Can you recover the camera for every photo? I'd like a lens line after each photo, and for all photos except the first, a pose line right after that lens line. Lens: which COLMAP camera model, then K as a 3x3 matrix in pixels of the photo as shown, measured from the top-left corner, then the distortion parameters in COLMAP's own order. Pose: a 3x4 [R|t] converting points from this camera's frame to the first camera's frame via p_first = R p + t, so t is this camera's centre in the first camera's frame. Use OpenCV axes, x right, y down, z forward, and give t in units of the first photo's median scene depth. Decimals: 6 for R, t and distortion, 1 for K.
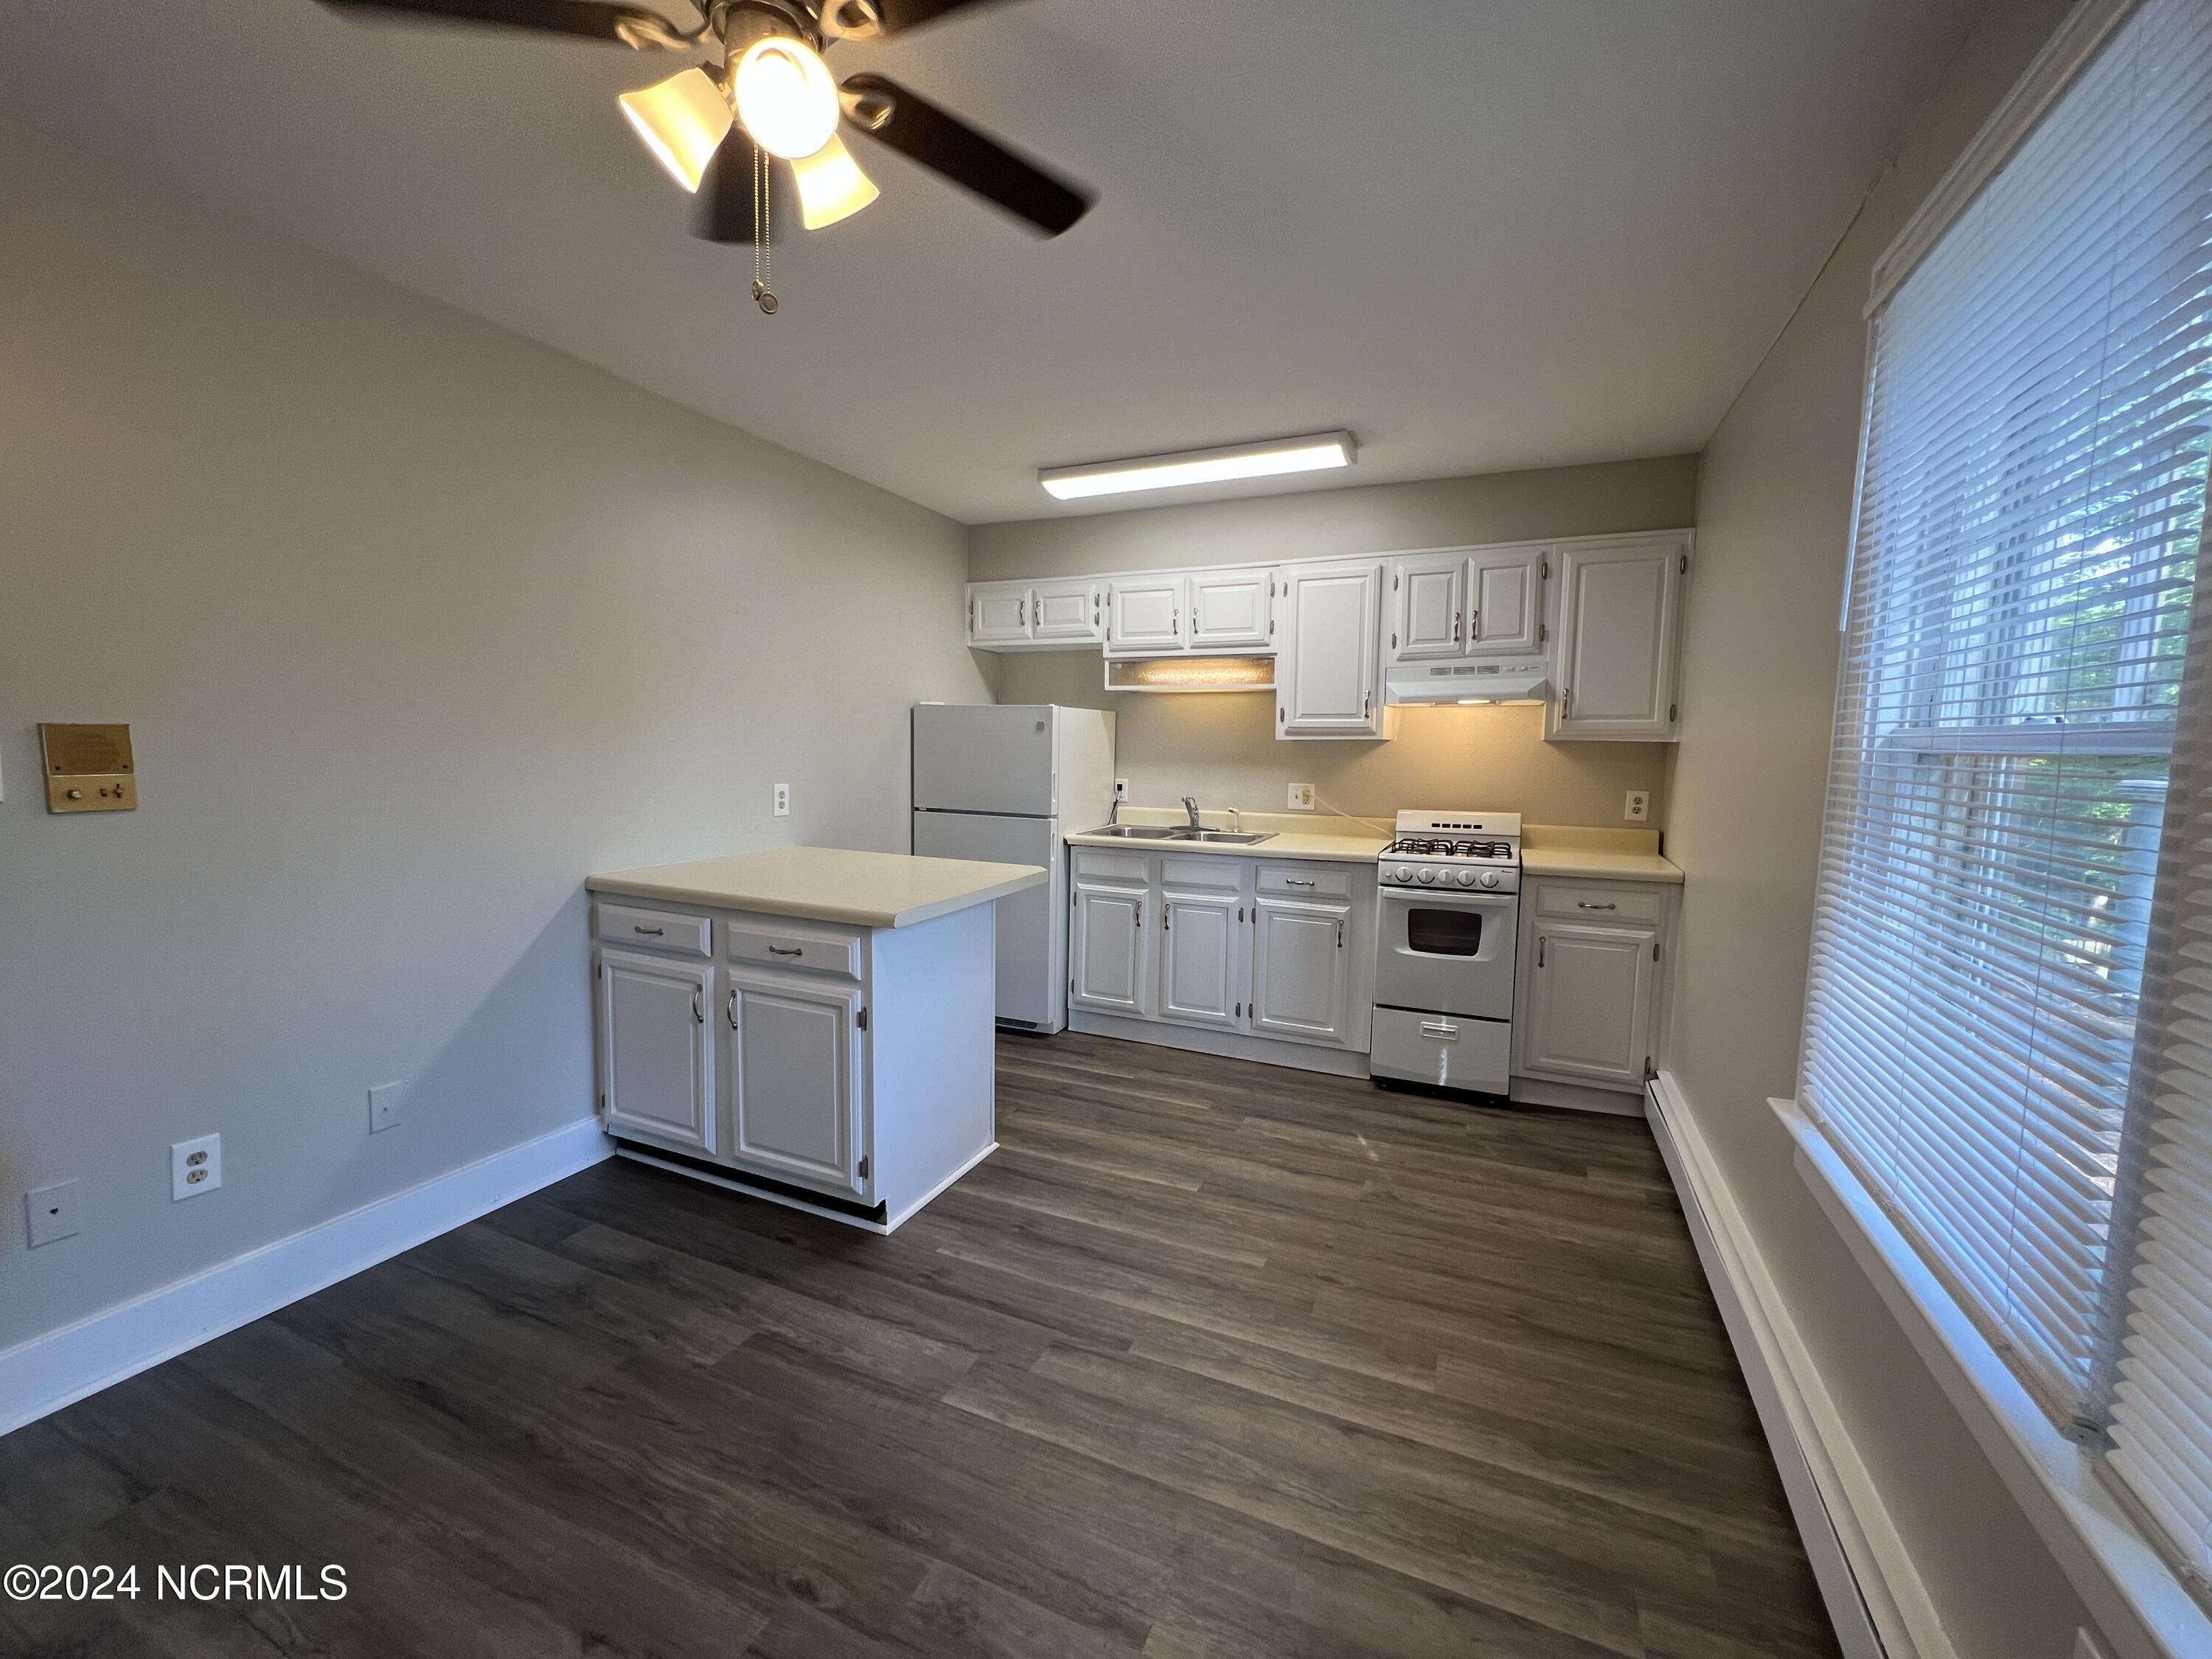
lens RADIAL K [[891.2, 0, 1105.7], [0, 891.2, 827.3], [0, 0, 1]] dist [-0.000749, 0.000163]
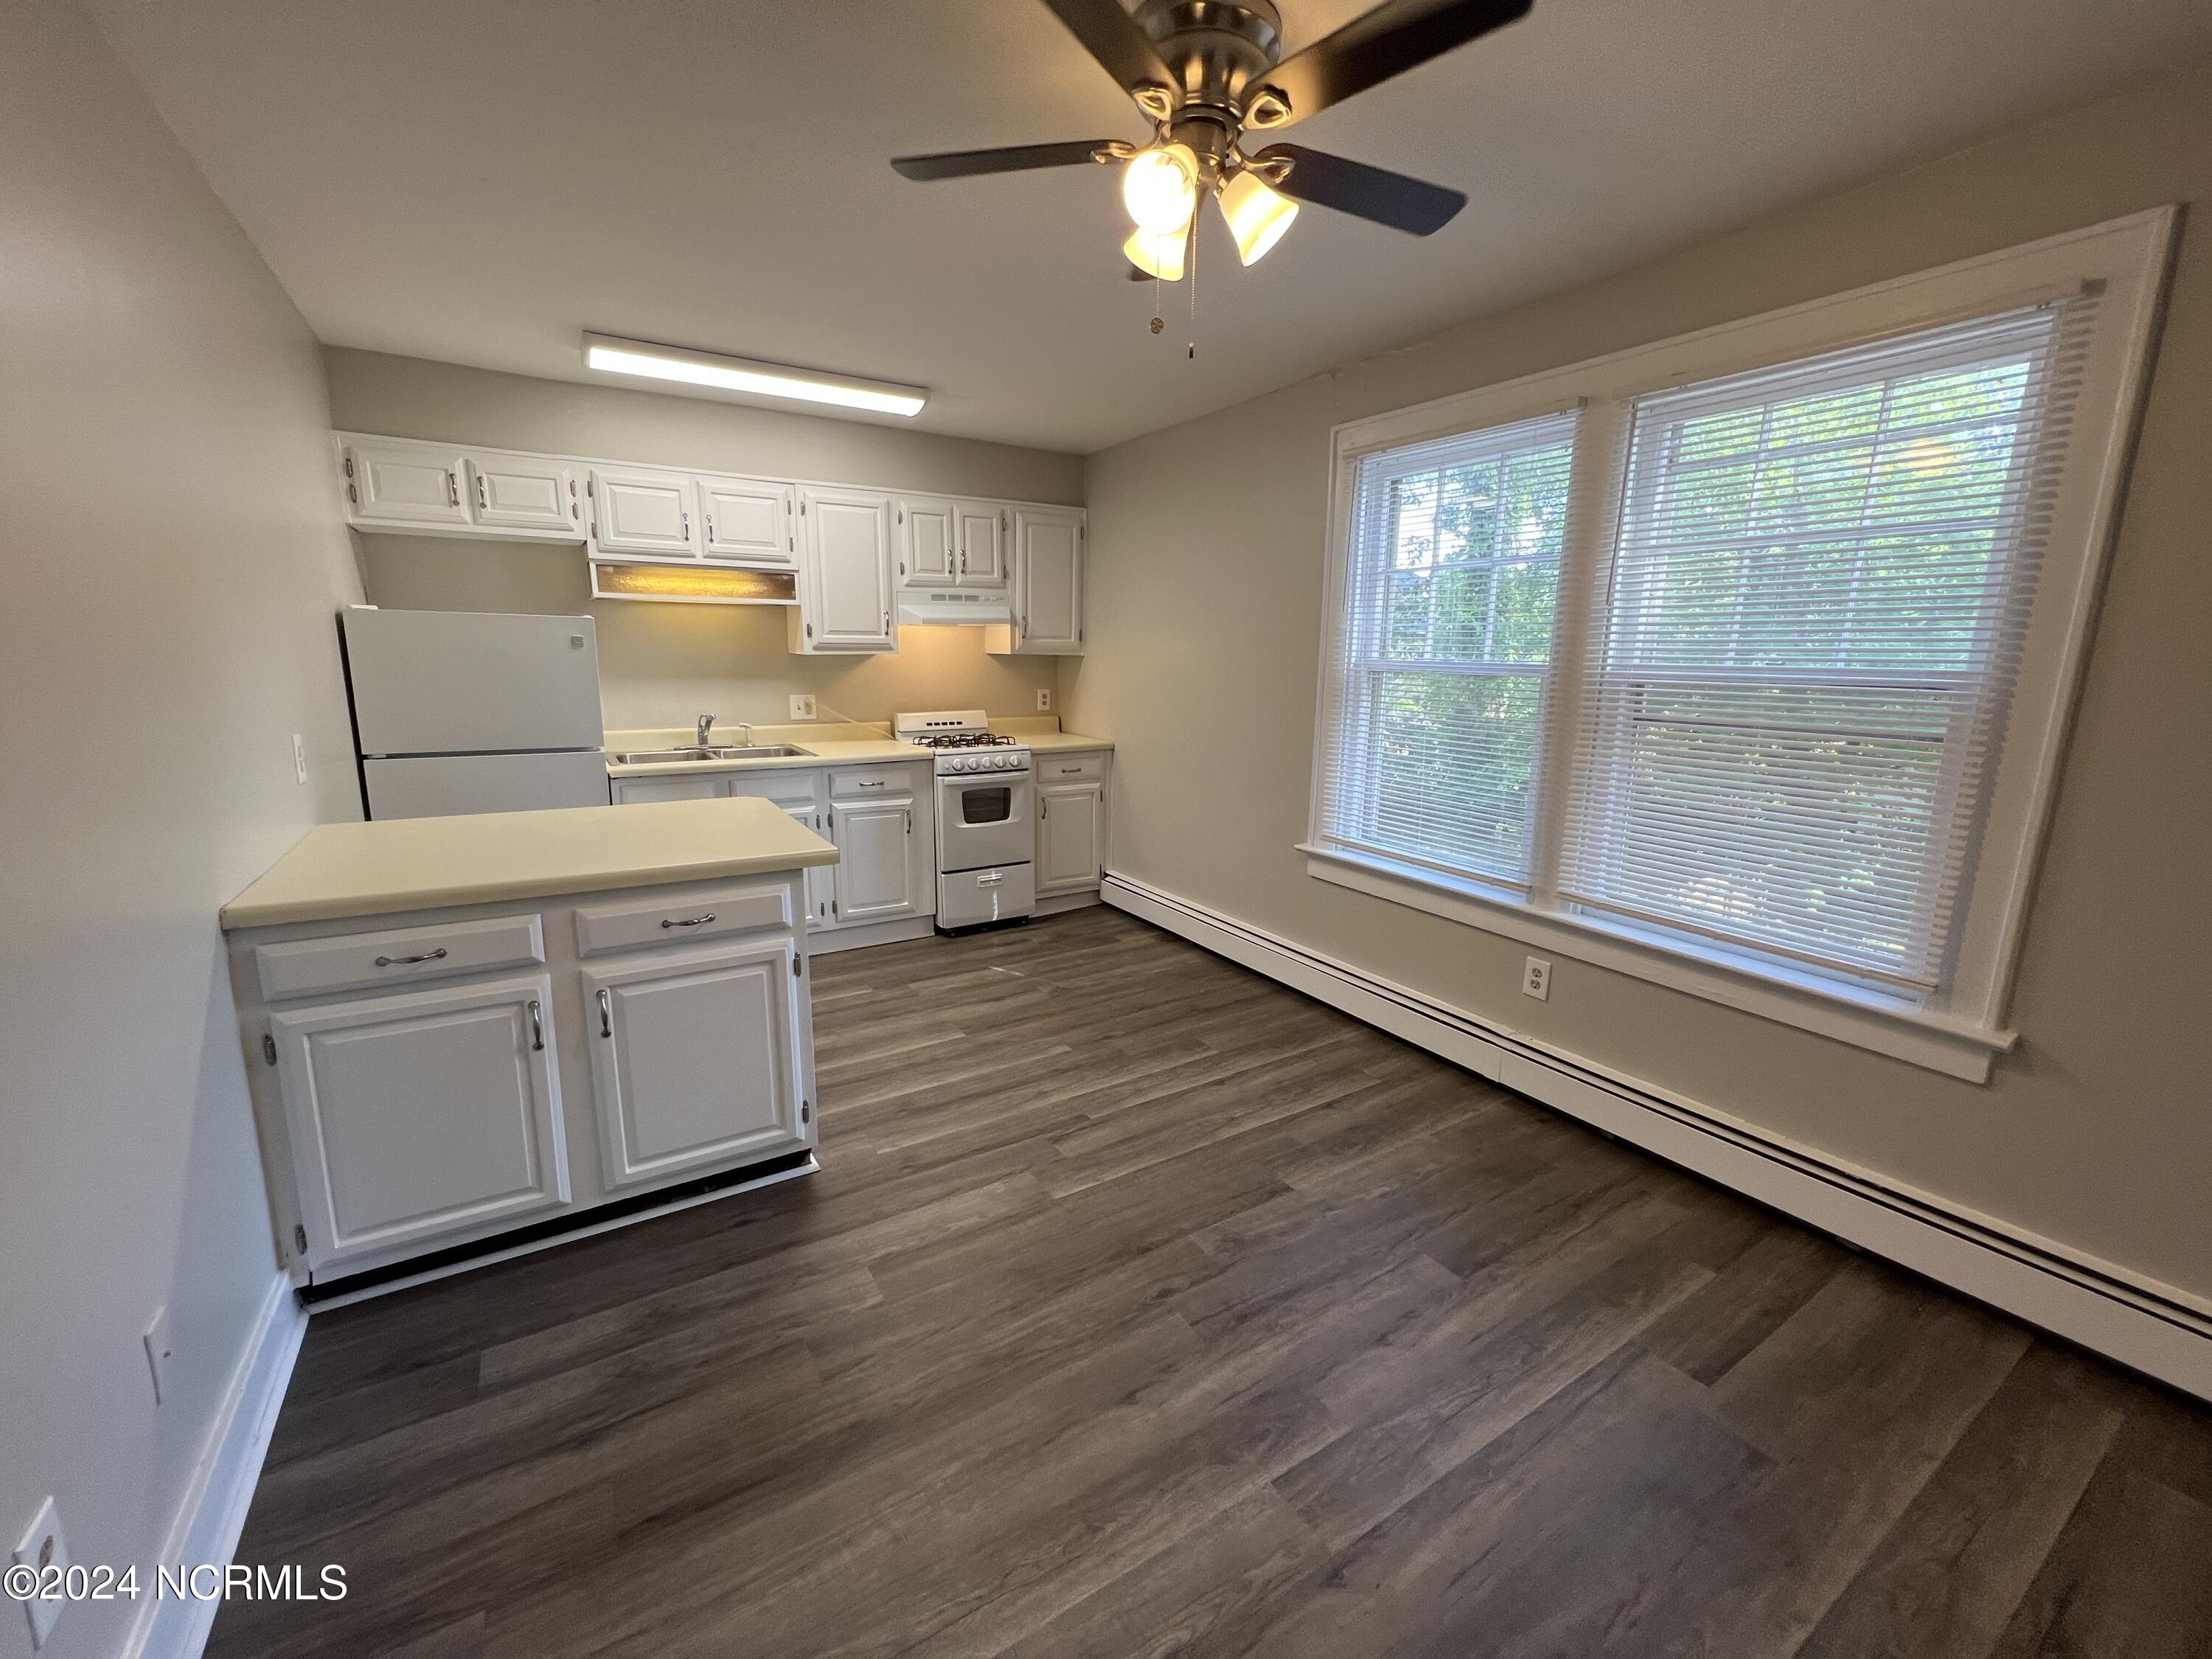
lens RADIAL K [[891.2, 0, 1102.8], [0, 891.2, 825.6], [0, 0, 1]] dist [-0.000749, 0.000163]
pose [[0.555295, -0.167688, 0.814573, -0.601024], [0.072889, 0.985505, 0.153188, -0.041089], [-0.828453, -0.025691, 0.559469, 0.132574]]
